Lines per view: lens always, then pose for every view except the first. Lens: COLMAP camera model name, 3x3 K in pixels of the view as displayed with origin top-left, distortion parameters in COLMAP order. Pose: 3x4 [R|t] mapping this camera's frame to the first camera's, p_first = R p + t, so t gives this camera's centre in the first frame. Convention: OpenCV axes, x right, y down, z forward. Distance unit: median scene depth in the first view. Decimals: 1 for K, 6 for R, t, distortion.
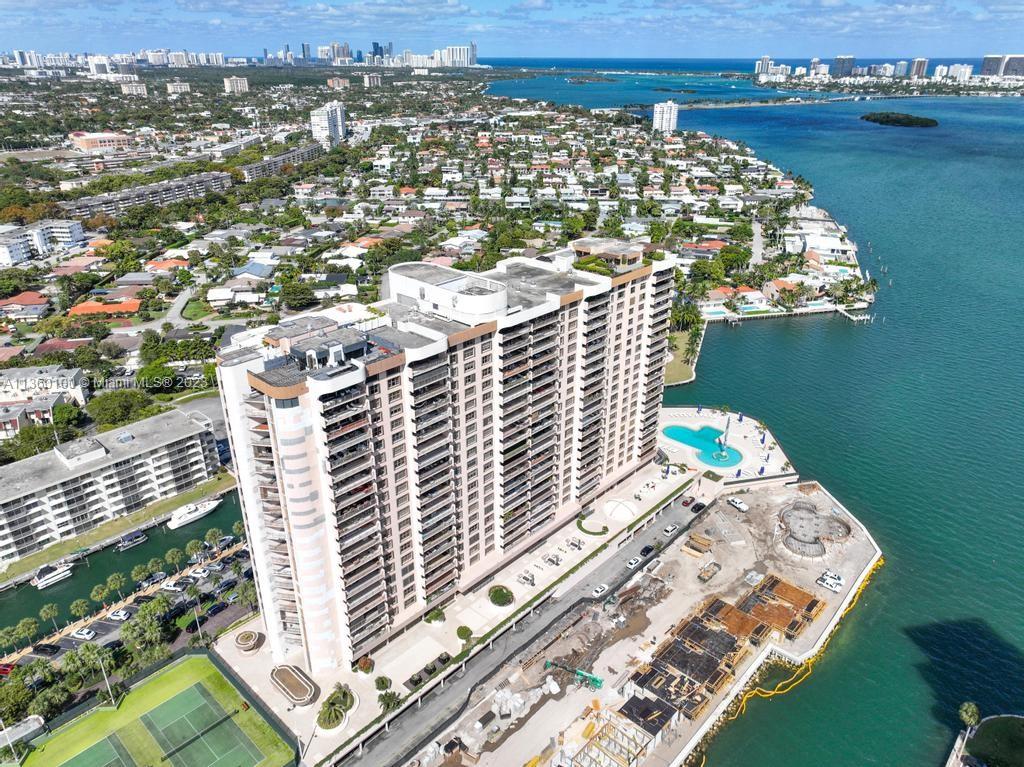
lens RADIAL K [[718.8, 0, 516.0], [0, 718.8, 378.6], [0, 0, 1]] dist [-0.002332, 0.019221]
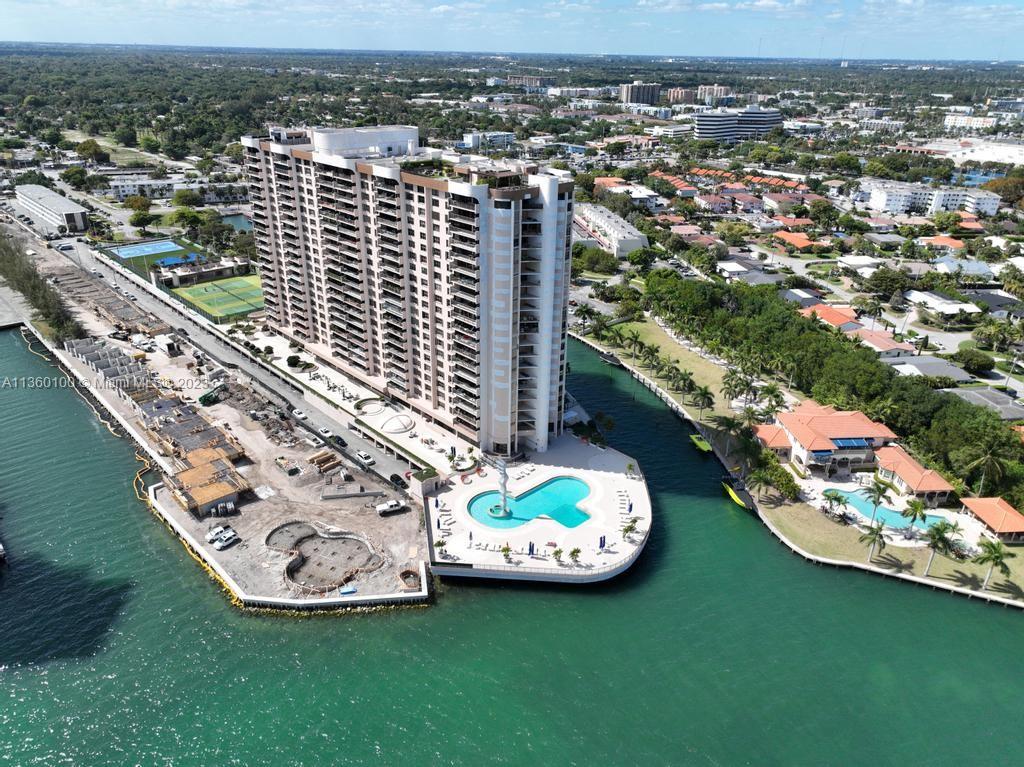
lens RADIAL K [[718.8, 0, 512.0], [0, 718.8, 388.7], [0, 0, 1]] dist [-0.002332, 0.019221]
pose [[-0.064327, 0.412290, -0.908779, 0.337223], [-0.430479, 0.810114, 0.397999, -0.104461], [0.900305, 0.416812, 0.125370, 0.339960]]
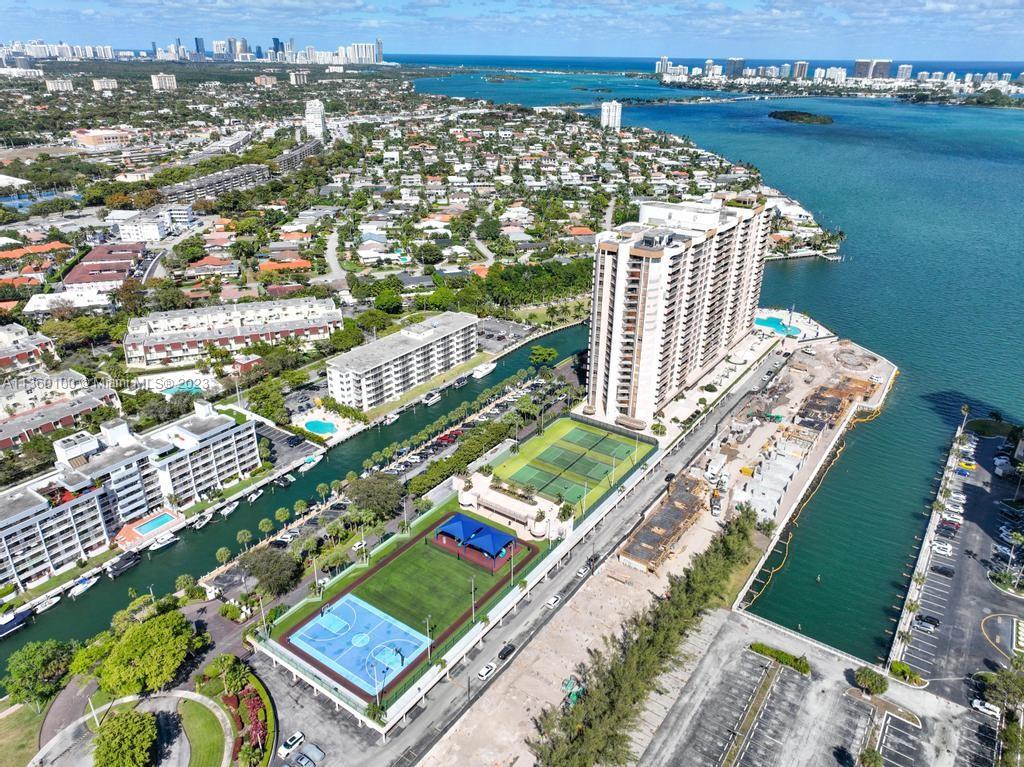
lens RADIAL K [[718.8, 0, 516.2], [0, 718.8, 380.5], [0, 0, 1]] dist [-0.002332, 0.019221]
pose [[0.990720, -0.046795, 0.127609, -0.202042], [0.046033, 0.998900, 0.008911, 0.068952], [-0.127886, -0.002954, 0.991784, -0.195395]]
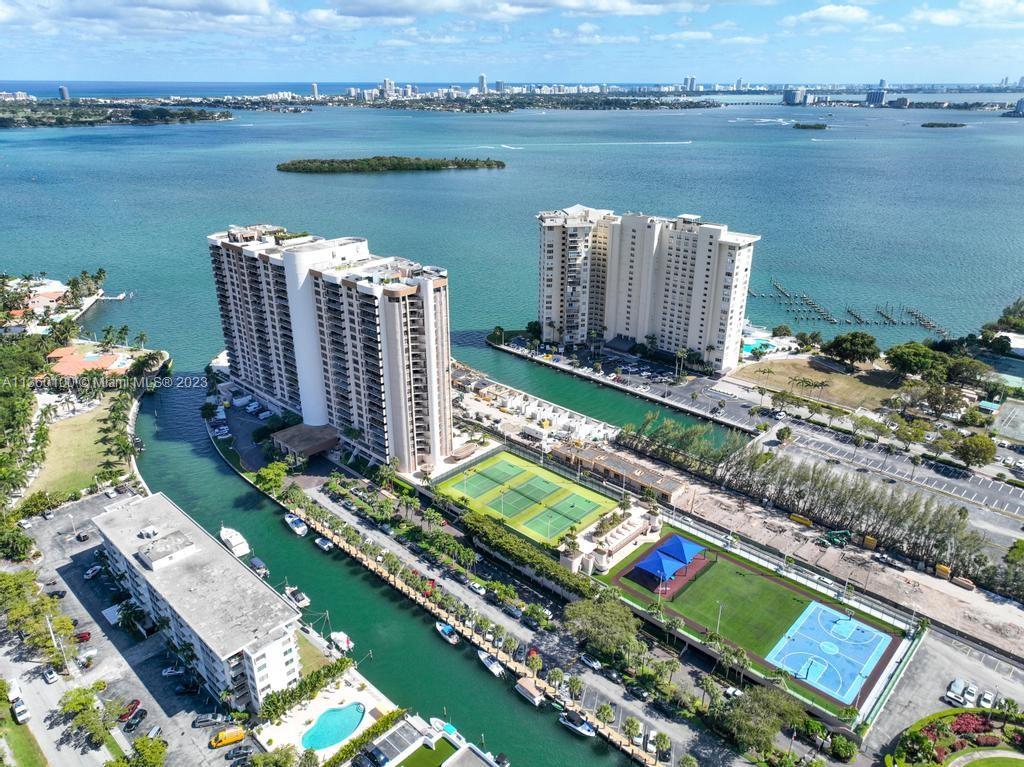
lens RADIAL K [[718.8, 0, 511.5], [0, 718.8, 382.6], [0, 0, 1]] dist [-0.002332, 0.019221]
pose [[0.013626, -0.391171, 0.920217, -0.460362], [0.408707, 0.842092, 0.351909, -0.075006], [-0.912564, 0.371304, 0.171349, 0.122832]]
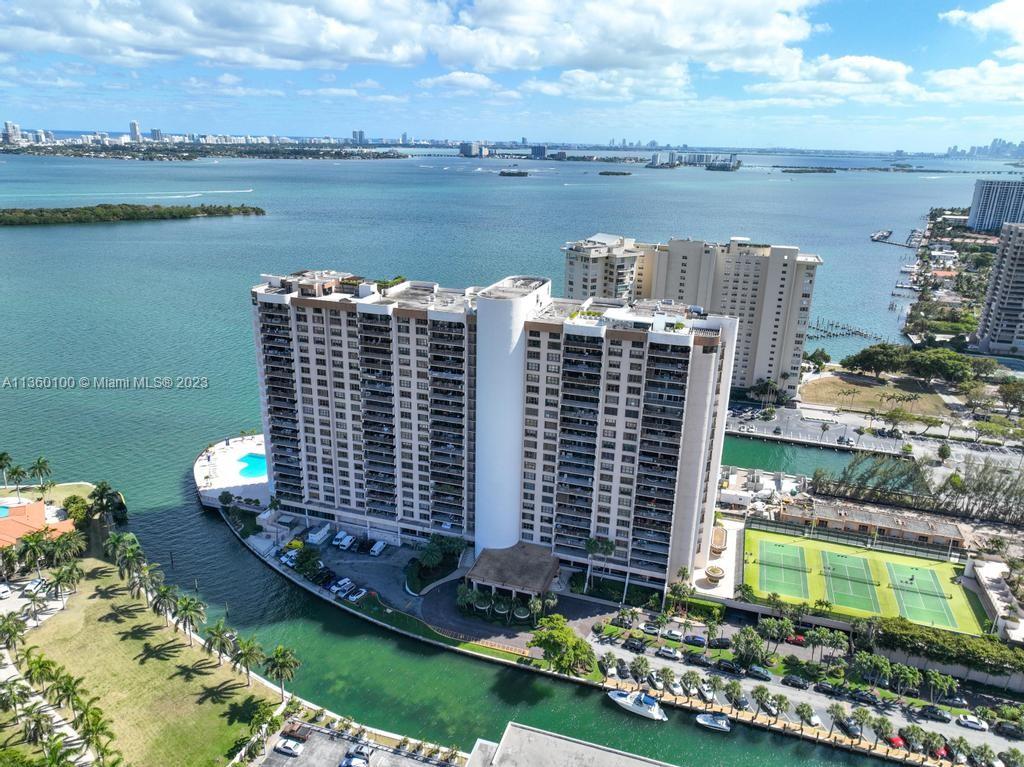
lens RADIAL K [[718.8, 0, 512.7], [0, 718.8, 390.9], [0, 0, 1]] dist [-0.002332, 0.019221]
pose [[-0.417000, -0.312685, 0.853428, -0.299597], [0.351432, 0.810465, 0.468660, -0.144976], [-0.838217, 0.495353, -0.228076, 0.362006]]
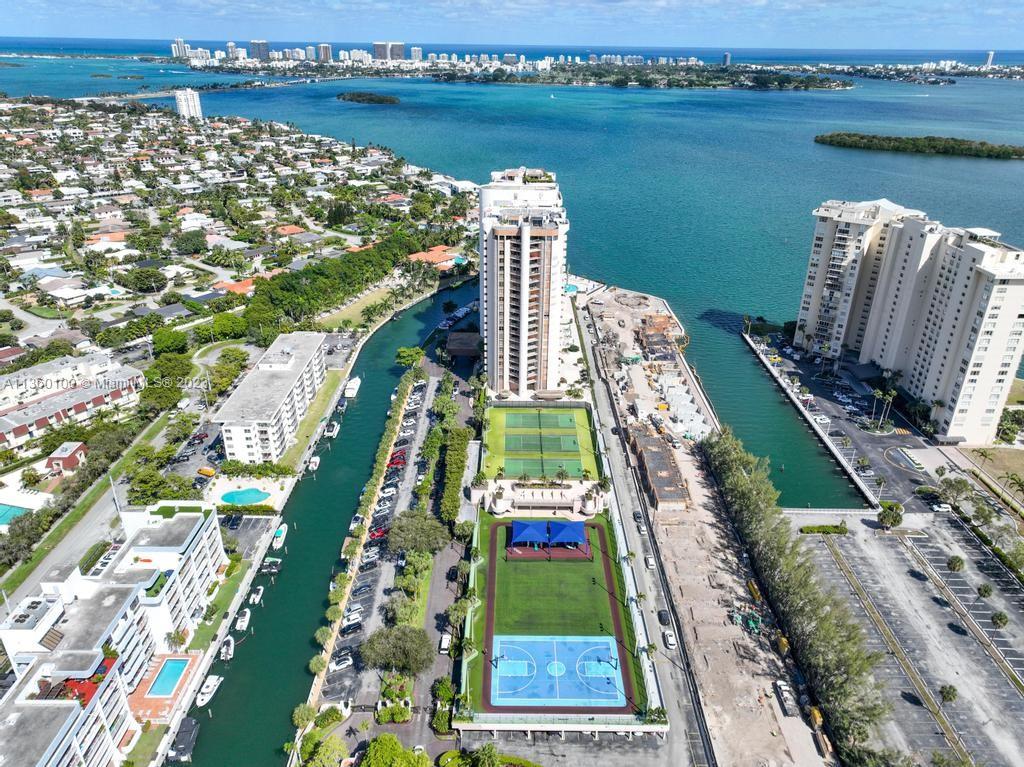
lens RADIAL K [[718.8, 0, 513.3], [0, 718.8, 380.8], [0, 0, 1]] dist [-0.002332, 0.019221]
pose [[0.737726, -0.282473, 0.613164, -0.378835], [0.267990, 0.956161, 0.118054, 0.031913], [-0.619631, 0.077231, 0.781085, -0.113914]]
